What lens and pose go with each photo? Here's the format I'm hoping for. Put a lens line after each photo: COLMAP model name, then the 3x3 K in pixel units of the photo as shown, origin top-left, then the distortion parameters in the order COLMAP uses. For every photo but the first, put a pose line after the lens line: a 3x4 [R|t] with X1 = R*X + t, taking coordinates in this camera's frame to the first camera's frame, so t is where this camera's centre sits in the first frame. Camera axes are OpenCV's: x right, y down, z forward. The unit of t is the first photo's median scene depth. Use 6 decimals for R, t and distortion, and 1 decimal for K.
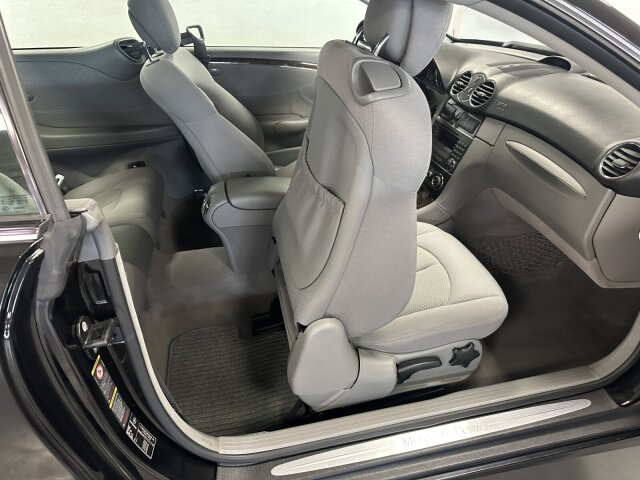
lens RADIAL K [[460.8, 0, 320.0], [0, 460.8, 240.0], [0, 0, 1]] dist [-0.009331, -0.004898]
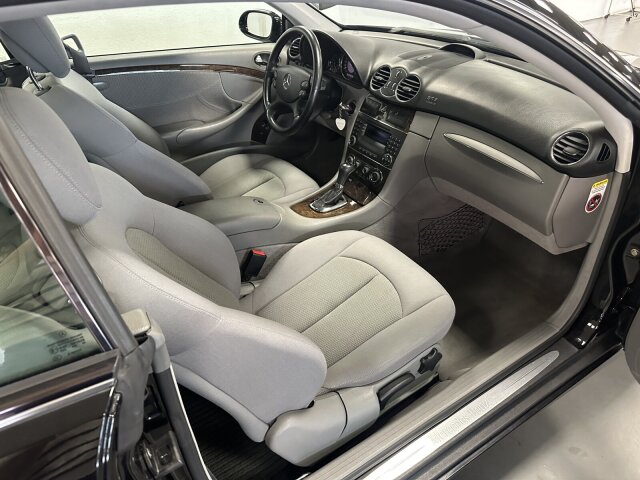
lens RADIAL K [[454.9, 0, 320.0], [0, 454.9, 240.0], [0, 0, 1]] dist [0.006842, -0.000737]
pose [[0.938637, -0.201256, 0.280100, -0.207700], [0.184437, 0.979123, 0.085449, -0.115687], [-0.291449, -0.028545, 0.956160, 0.066394]]
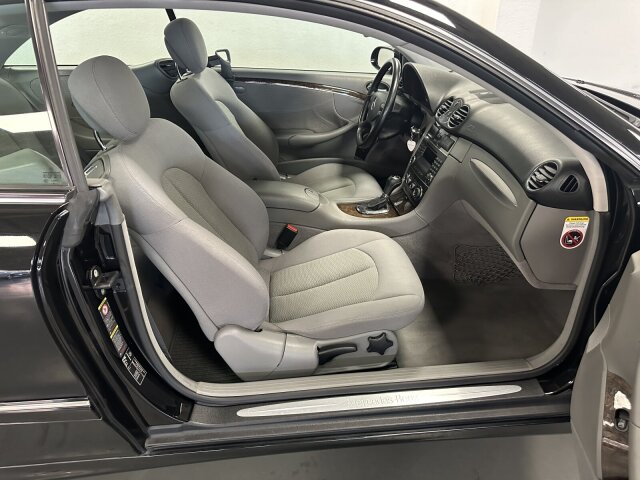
lens RADIAL K [[458.7, 0, 315.4], [0, 458.7, 246.0], [0, 0, 1]] dist [-0.001494, -0.010106]
pose [[0.993087, 0.065555, -0.097366, 0.145307], [-0.067880, 0.997478, -0.020760, 0.051027], [0.095760, 0.027225, 0.995032, -0.163054]]
